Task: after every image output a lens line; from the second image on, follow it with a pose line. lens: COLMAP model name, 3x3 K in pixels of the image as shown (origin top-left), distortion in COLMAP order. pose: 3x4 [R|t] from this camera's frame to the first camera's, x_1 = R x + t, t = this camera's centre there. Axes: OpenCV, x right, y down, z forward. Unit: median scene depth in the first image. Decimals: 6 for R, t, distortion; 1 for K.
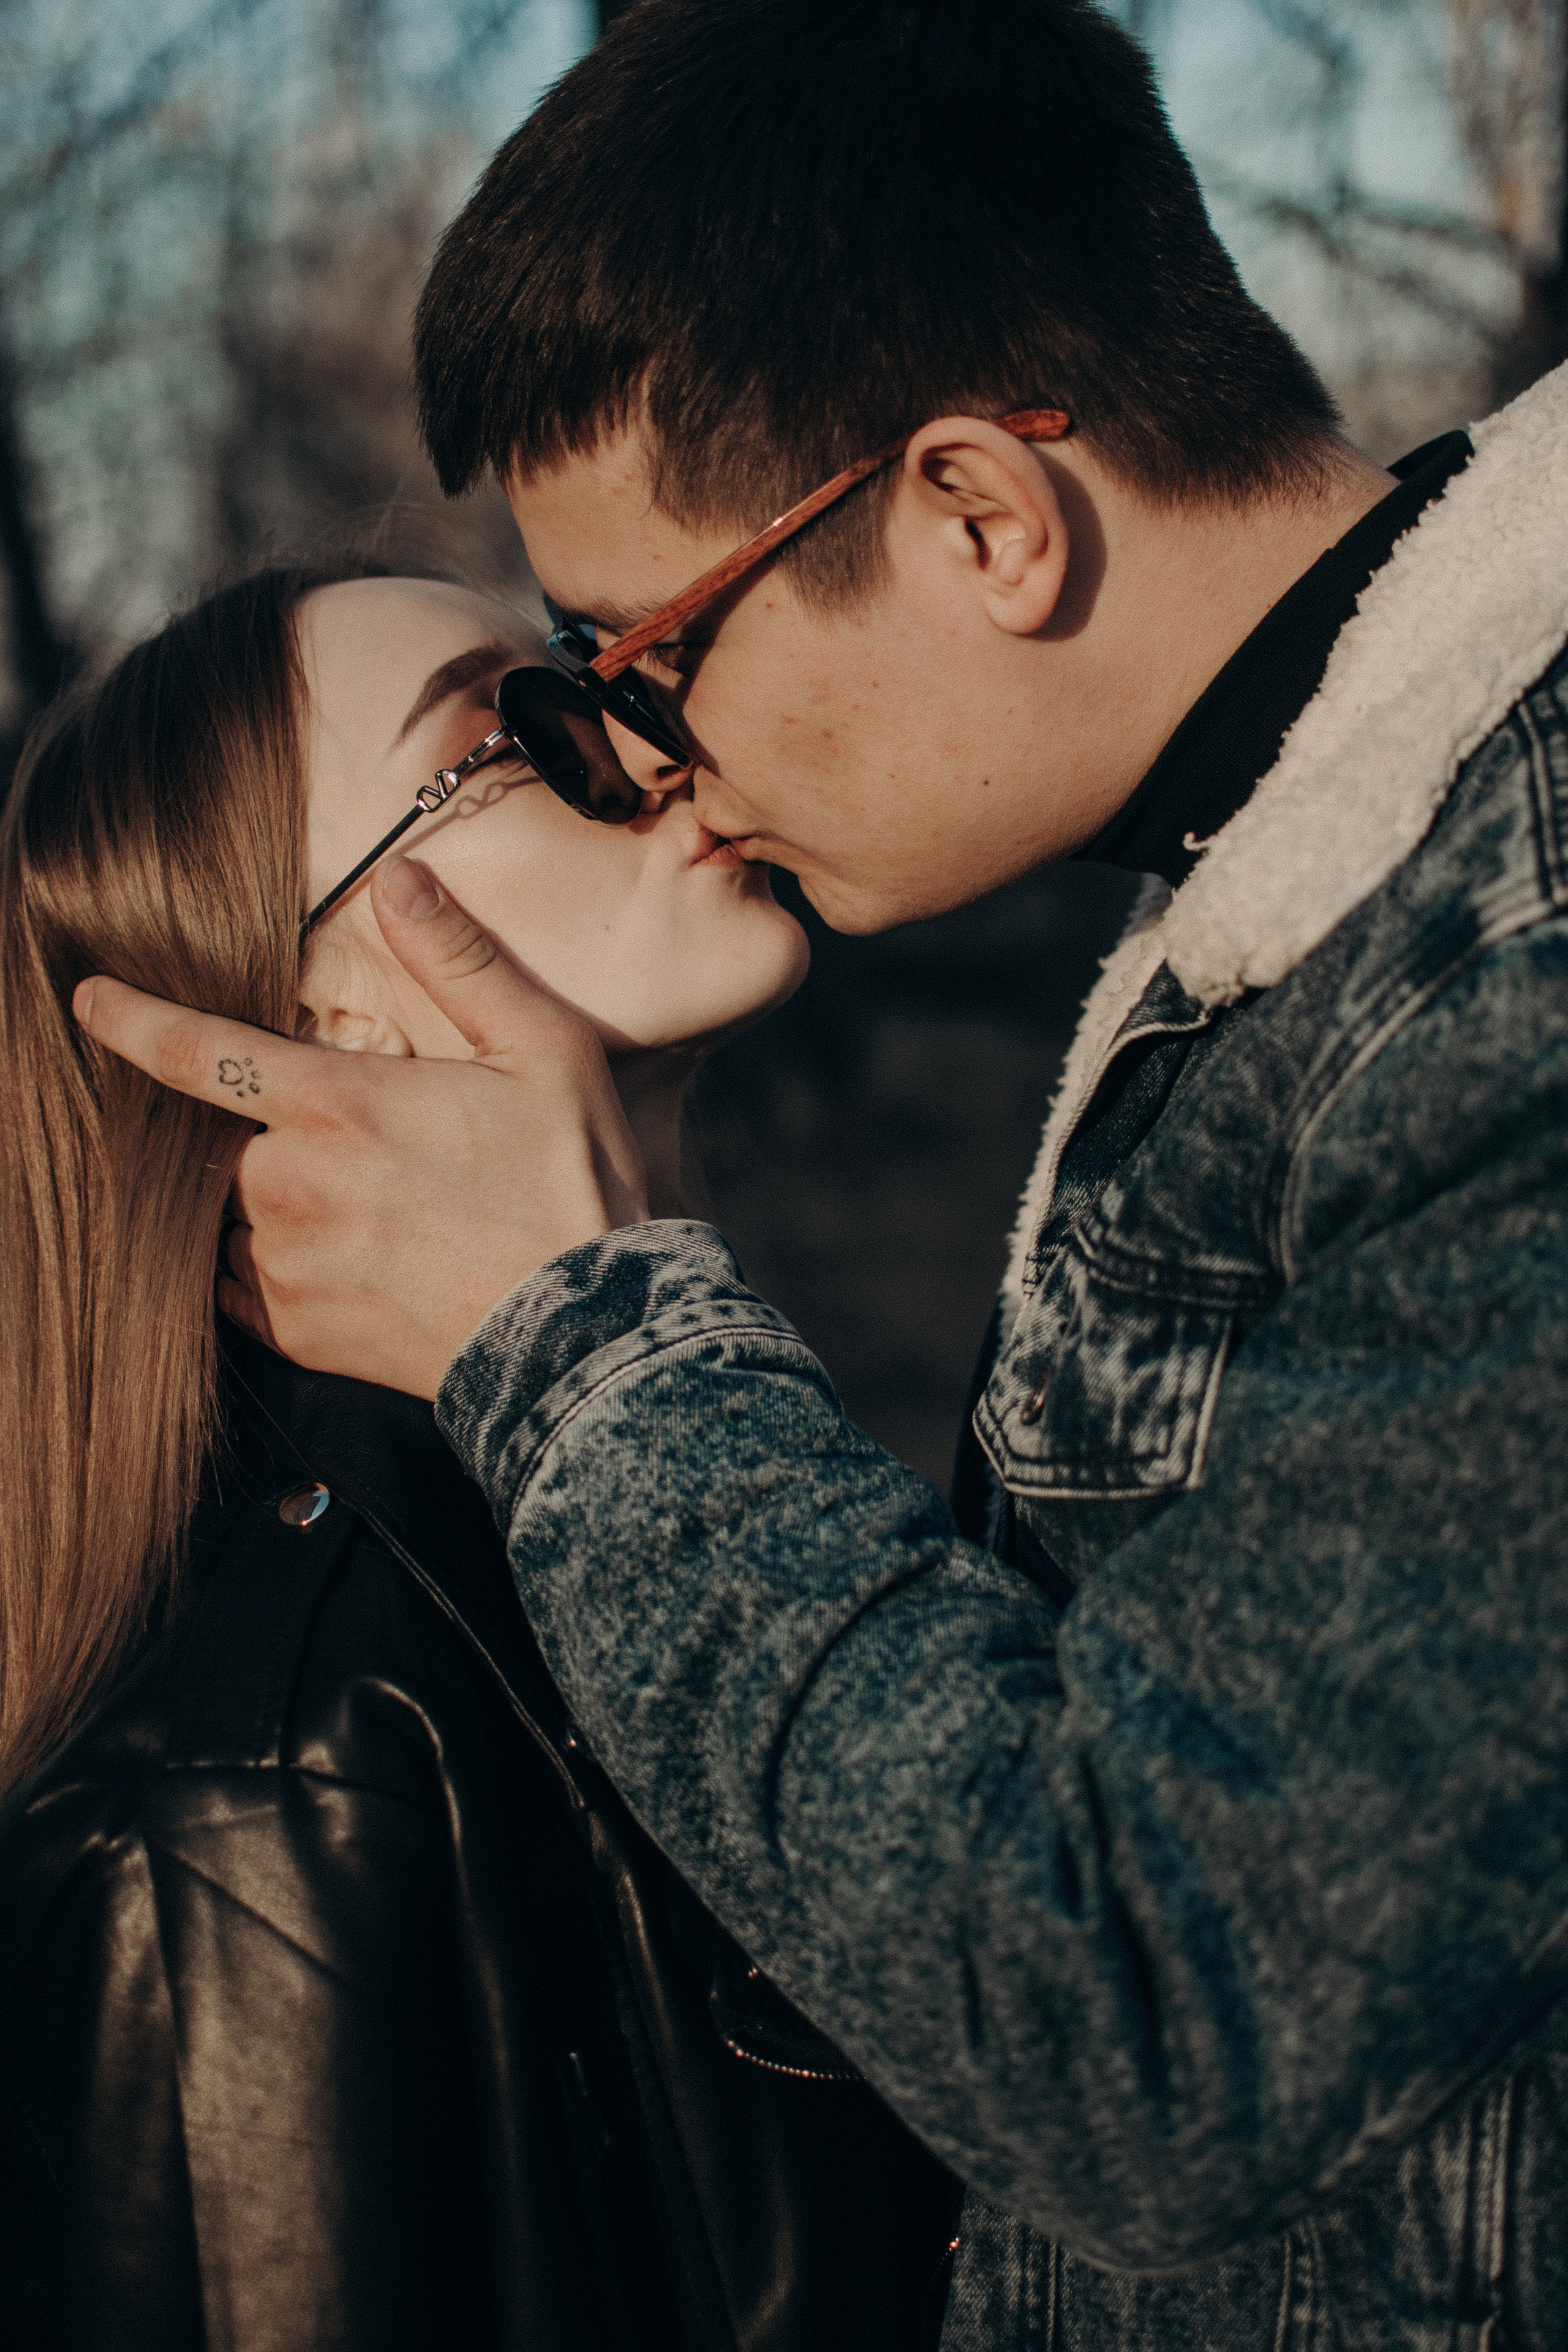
lens RADIAL K [[3940.3, 0, 784.0], [0, 3940.3, 1176.0], [0, 0, 1]] dist [-0.194282, 1.115828]
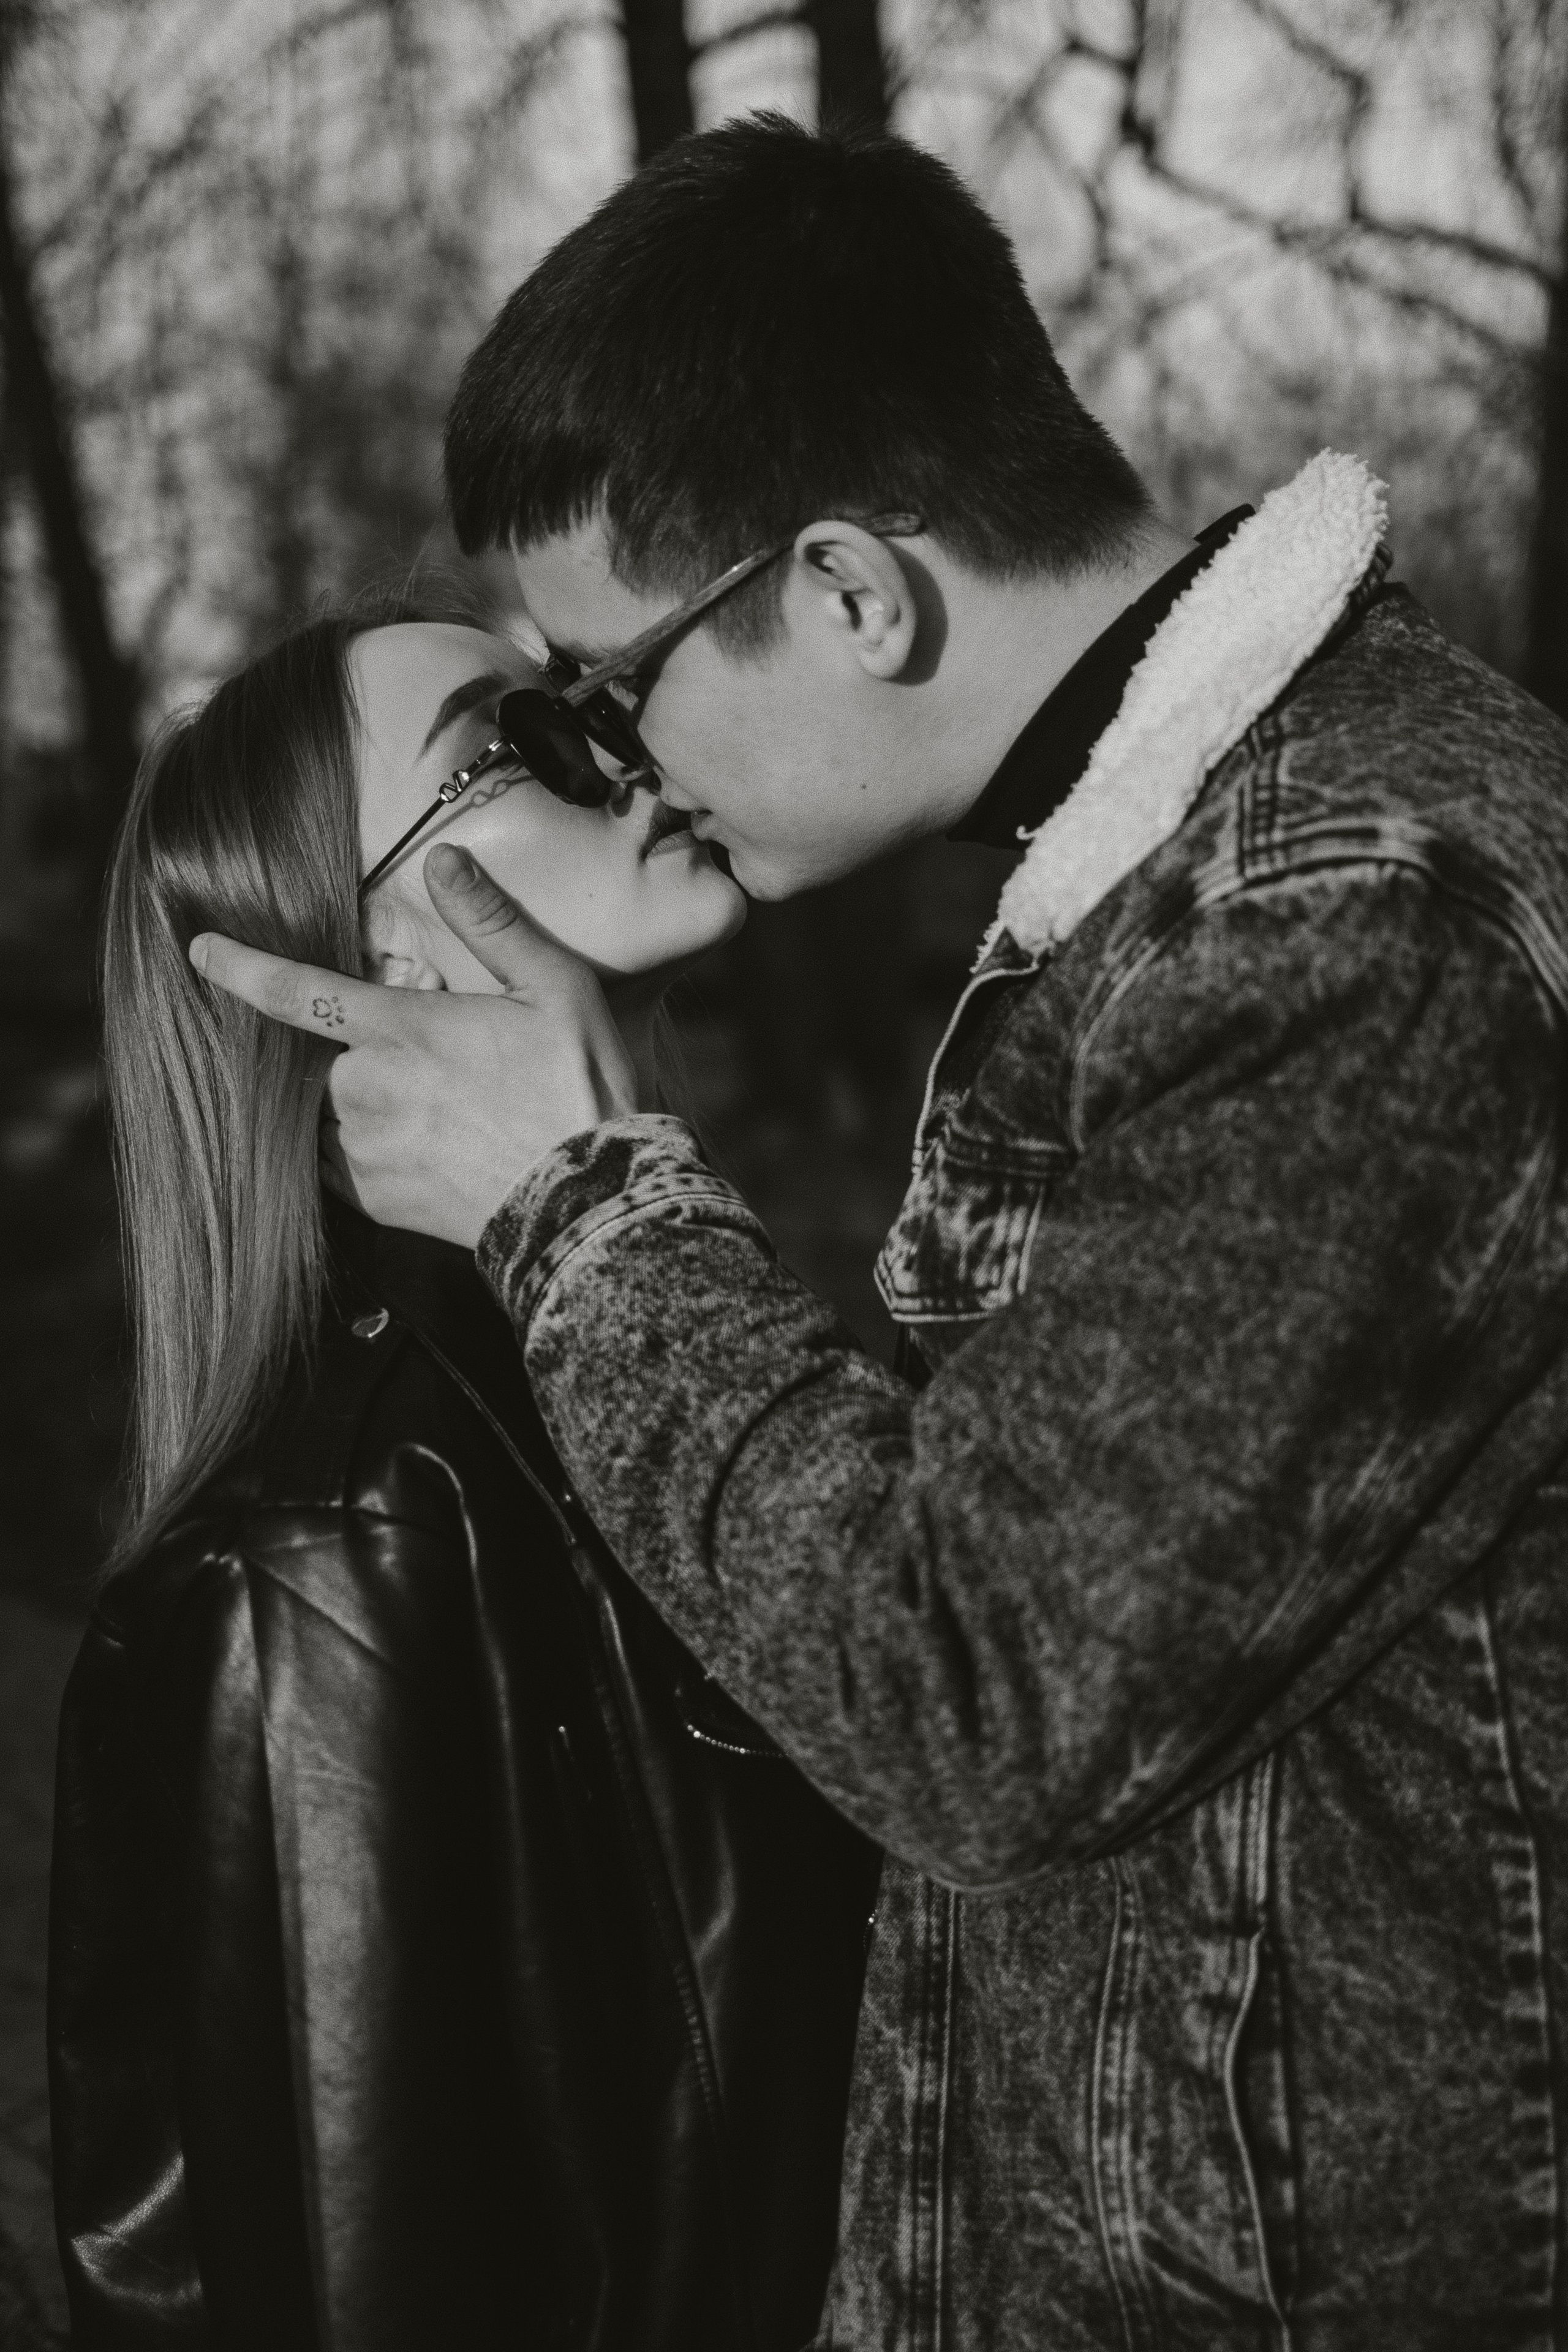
lens RADIAL K [[3593.7, 0, 784.0], [0, 3593.7, 1176.0], [0, 0, 1]] dist [-0.178729, 0.069125]
pose [[0.999594, -0.001979, -0.028426, 0.056044], [0.002604, 0.999755, 0.021979, 0.006169], [0.028376, -0.022045, 0.999354, -0.225791]]
